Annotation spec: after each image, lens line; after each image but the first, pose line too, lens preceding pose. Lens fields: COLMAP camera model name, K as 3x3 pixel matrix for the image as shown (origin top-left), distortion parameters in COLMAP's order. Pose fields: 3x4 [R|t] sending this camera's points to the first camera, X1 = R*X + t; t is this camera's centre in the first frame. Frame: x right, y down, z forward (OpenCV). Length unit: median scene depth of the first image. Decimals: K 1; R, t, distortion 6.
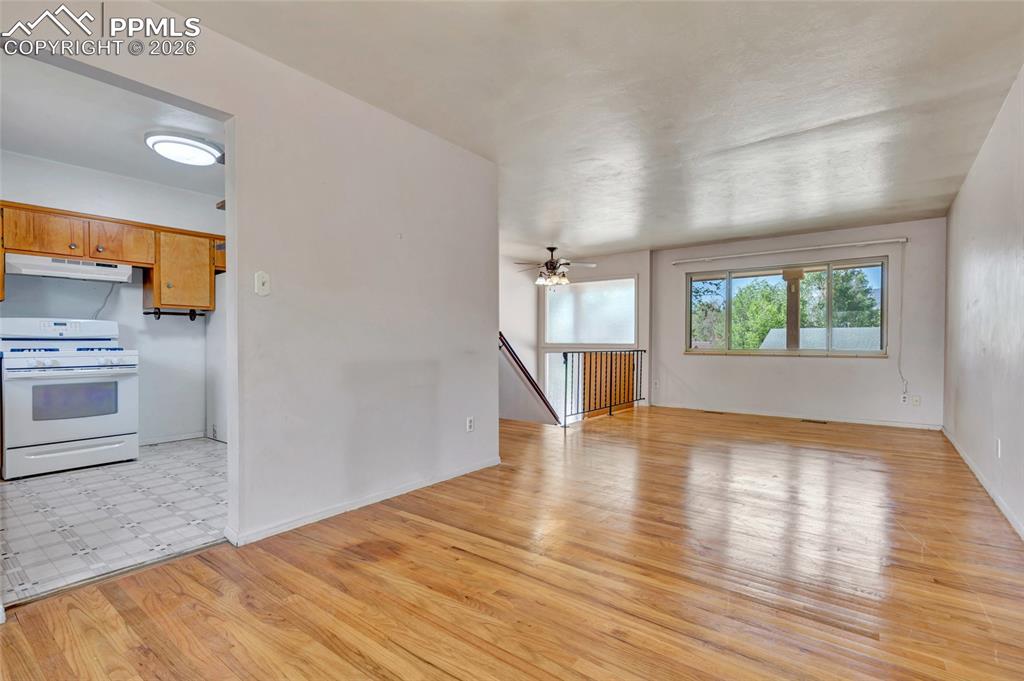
lens RADIAL K [[476.1, 0, 514.4], [0, 476.1, 345.8], [0, 0, 1]] dist [0.004156, 0.000452]
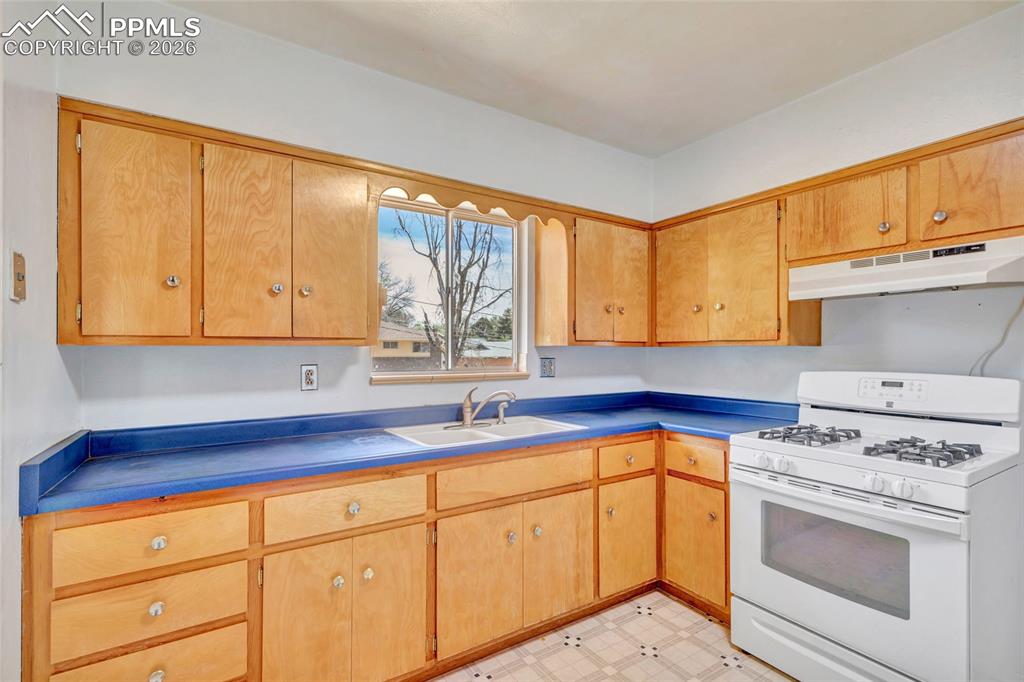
lens RADIAL K [[476.1, 0, 514.4], [0, 476.1, 346.3], [0, 0, 1]] dist [0.004156, 0.000452]
pose [[-0.337023, -0.006479, -0.941474, -0.319231], [-0.009044, 0.999952, -0.003644, -0.077425], [0.941453, 0.007286, -0.337065, 0.763215]]
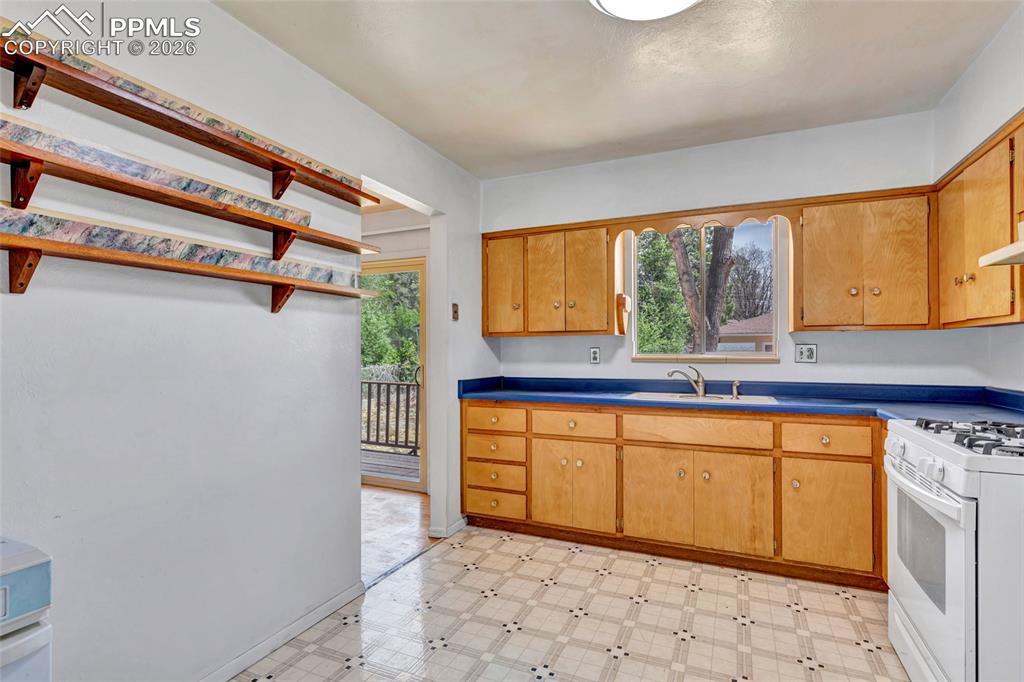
lens RADIAL K [[499.6, 0, 512.0], [0, 499.6, 341.0], [0, 0, 1]] dist [-0.003102, -0.000571]
pose [[-0.974967, 0.001129, -0.222349, -0.391863], [0.002435, 0.999981, -0.005599, -0.064578], [0.222338, -0.006000, -0.974951, 1.202361]]
